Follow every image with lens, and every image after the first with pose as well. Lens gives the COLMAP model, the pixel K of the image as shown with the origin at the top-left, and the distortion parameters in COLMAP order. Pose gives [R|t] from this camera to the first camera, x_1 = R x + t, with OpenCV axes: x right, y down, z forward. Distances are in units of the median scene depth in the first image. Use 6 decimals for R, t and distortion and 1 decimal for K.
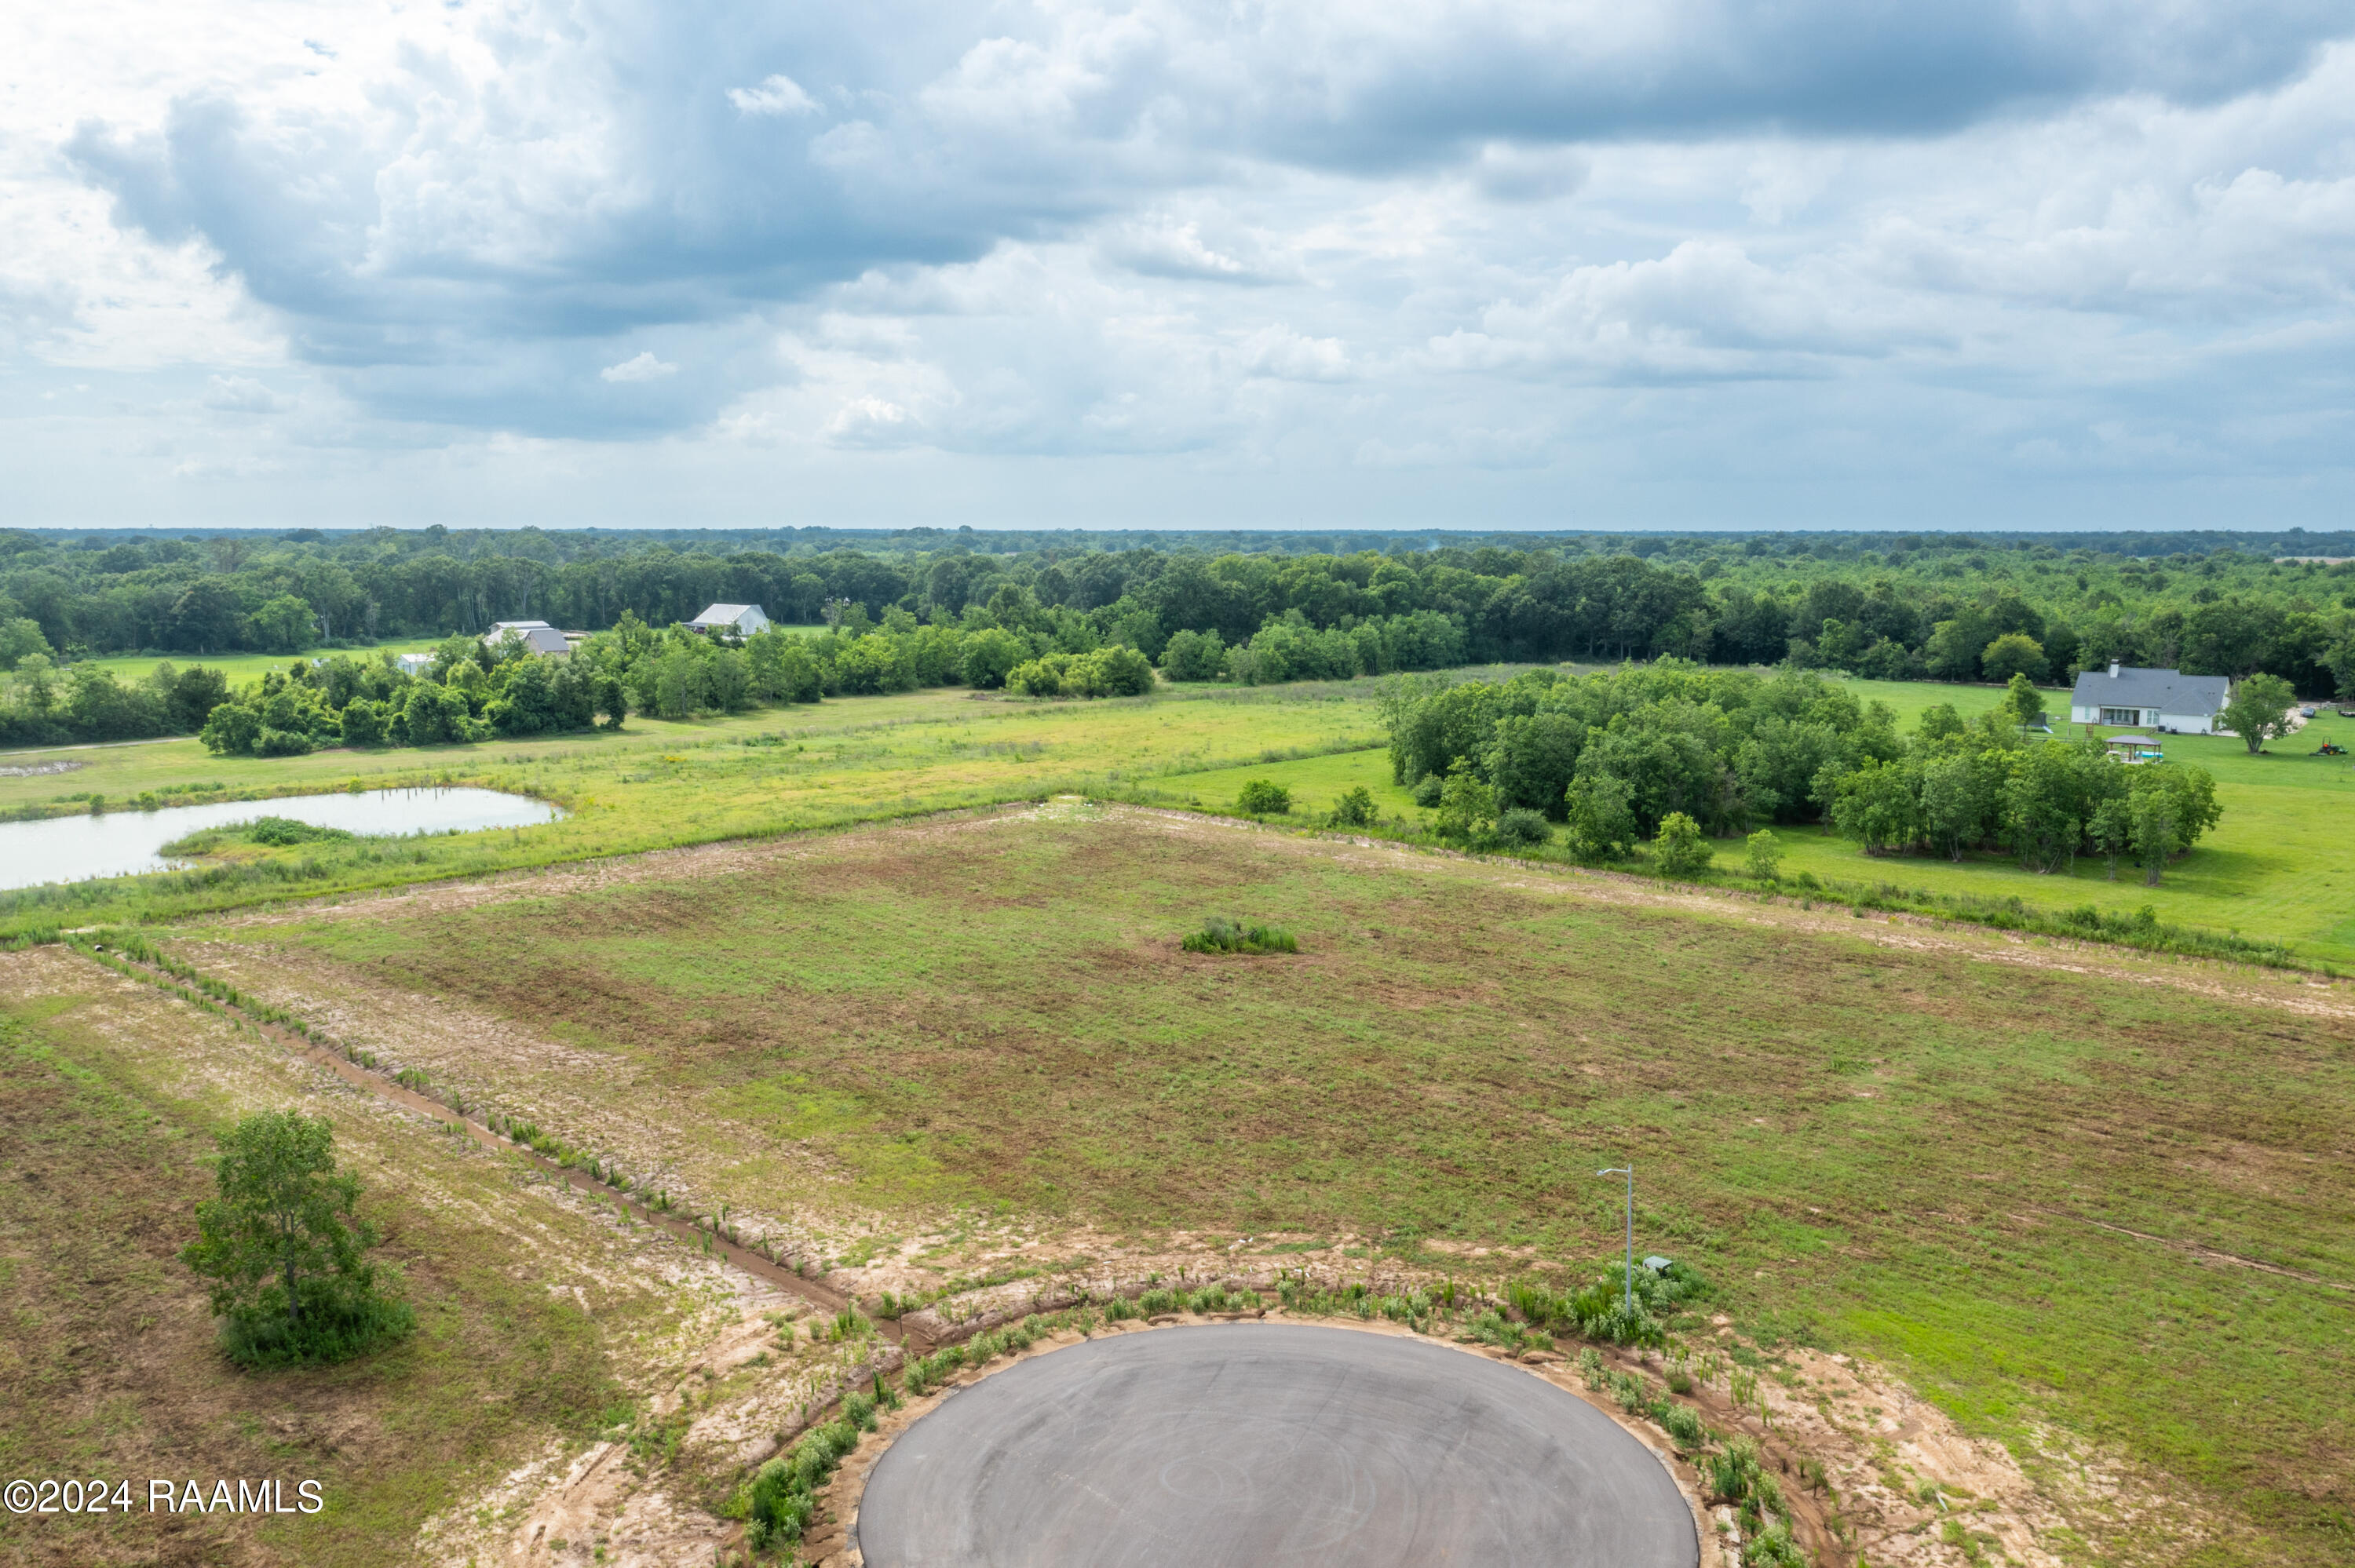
lens RADIAL K [[1869.7, 0, 1179.6], [0, 1869.7, 781.6], [0, 0, 1]] dist [-0.018938, 0.014731]
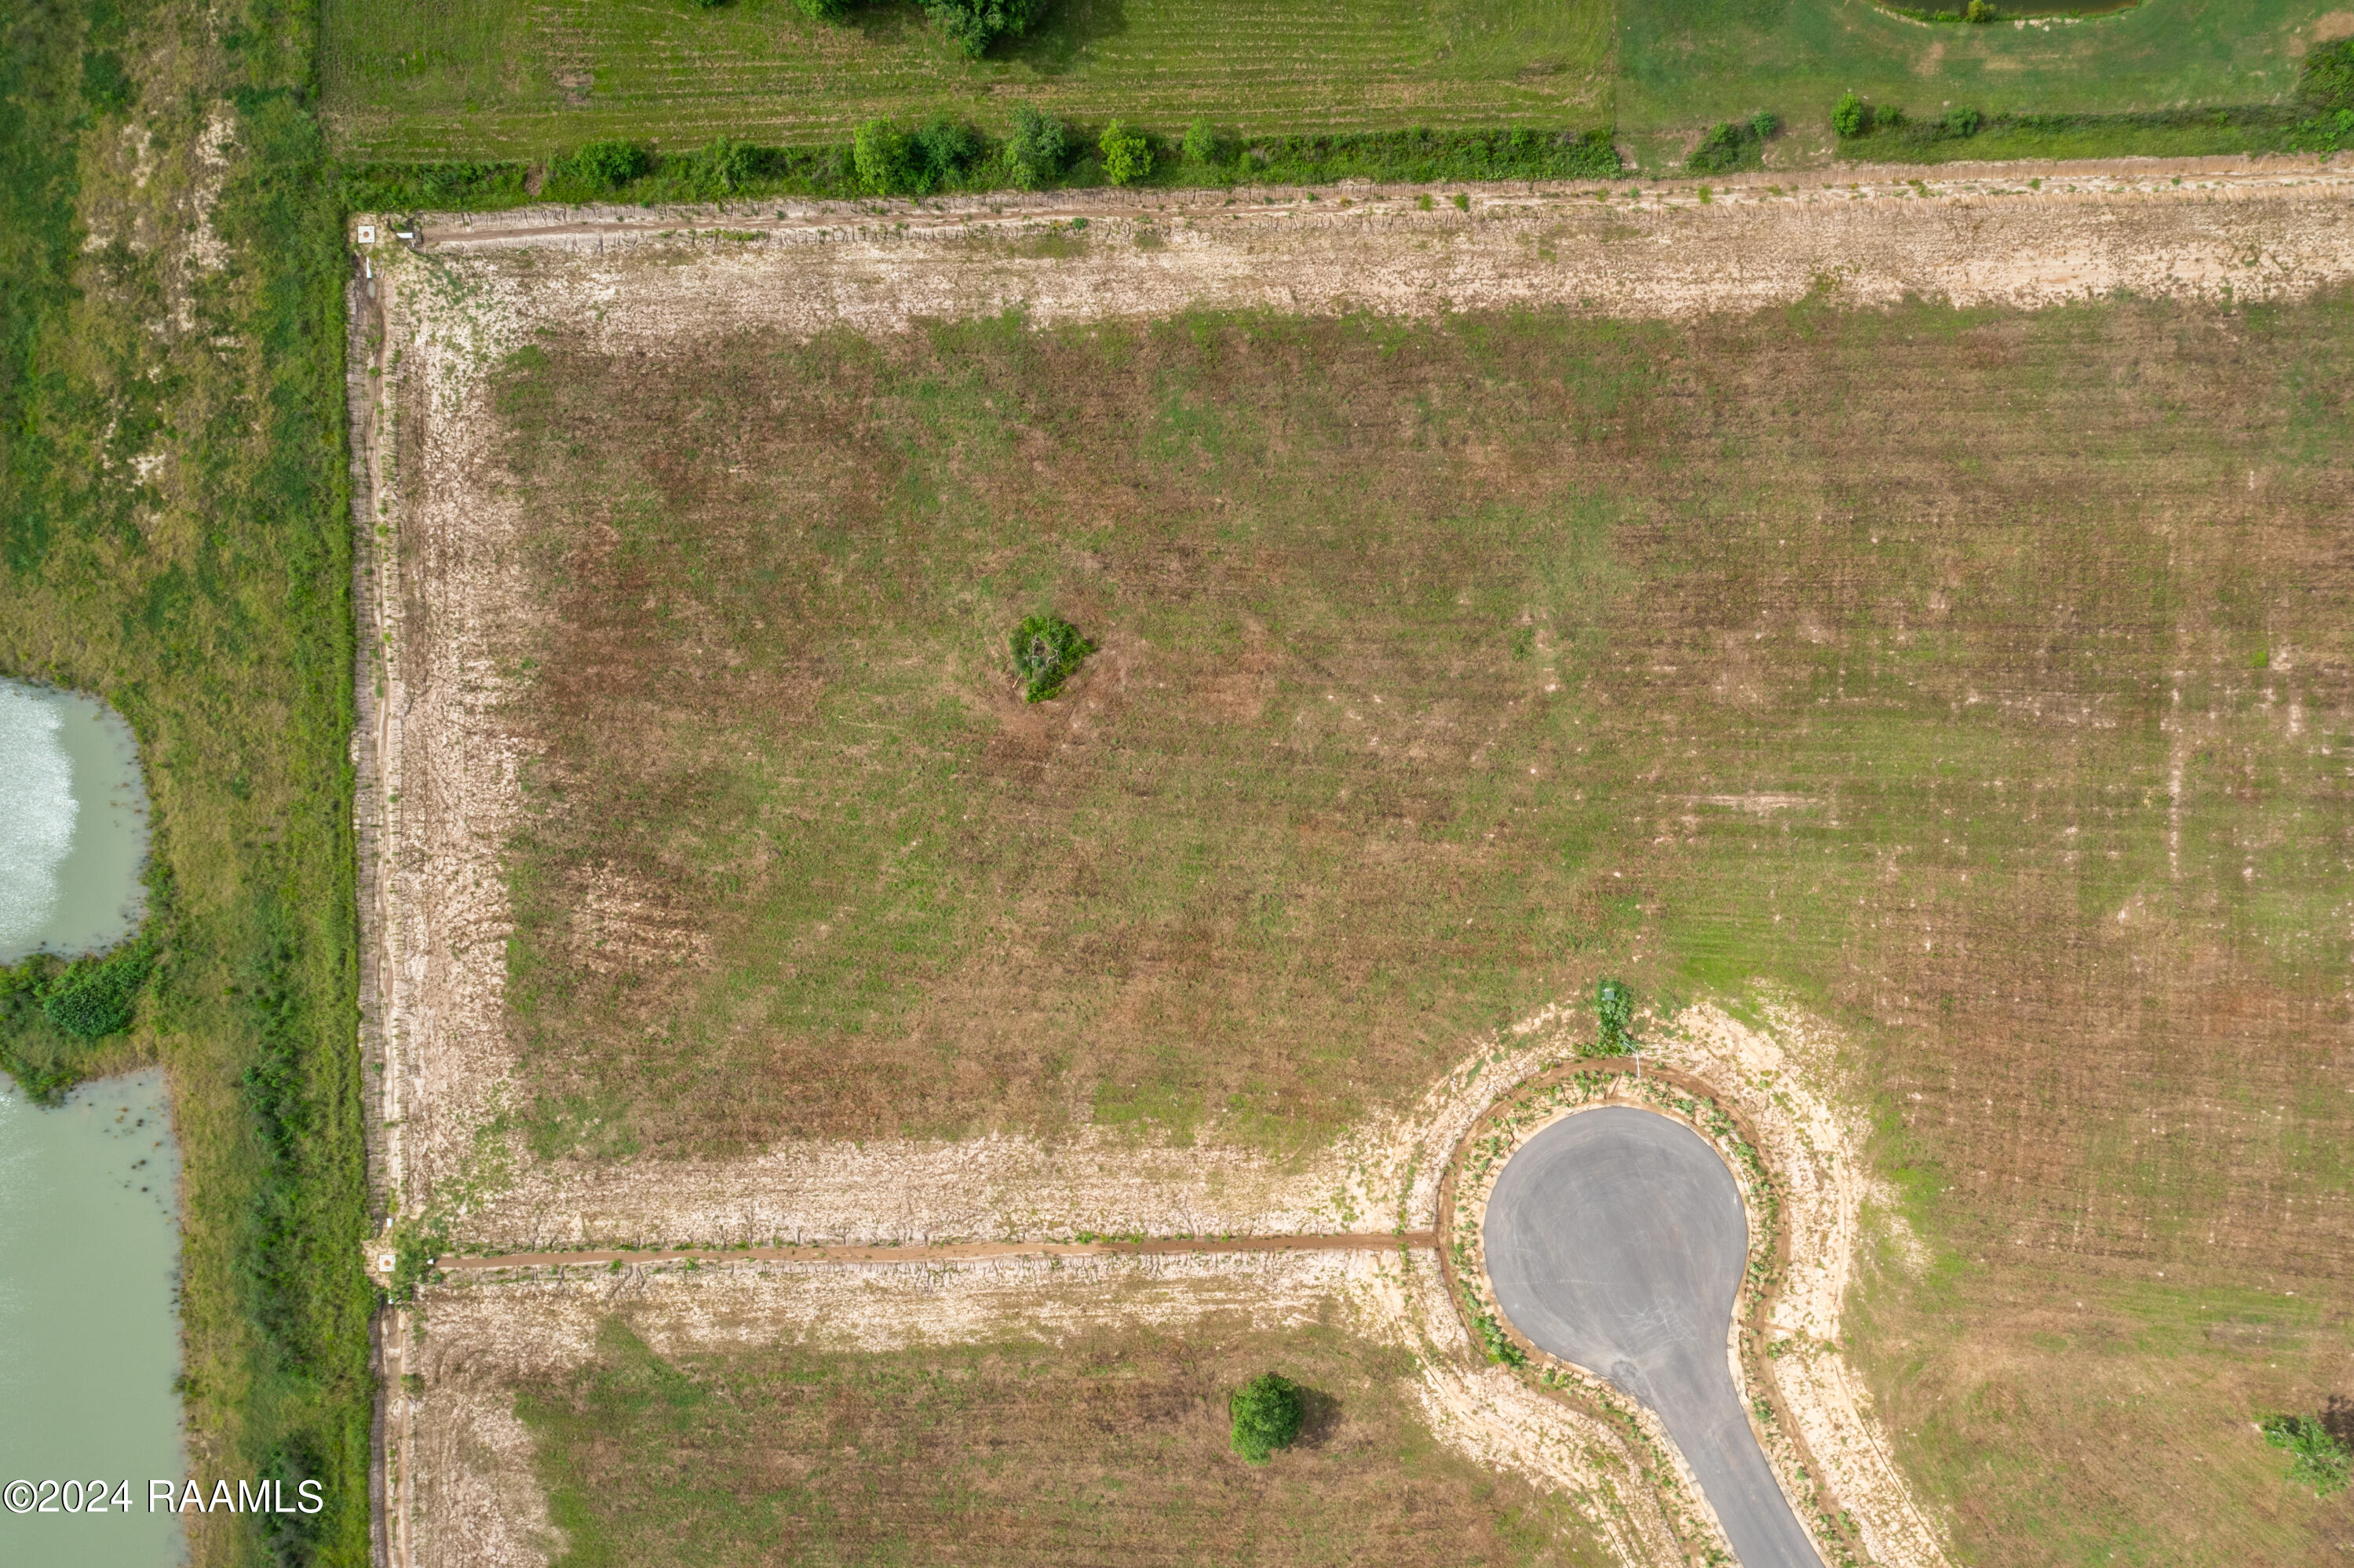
lens RADIAL K [[1868.9, 0, 1179.9], [0, 1868.9, 797.3], [0, 0, 1]] dist [-0.018938, 0.014731]
pose [[0.700764, -0.713207, -0.016262, 0.038865], [0.106731, 0.082276, 0.990878, -0.937188], [-0.705364, -0.696108, 0.133777, 0.532492]]
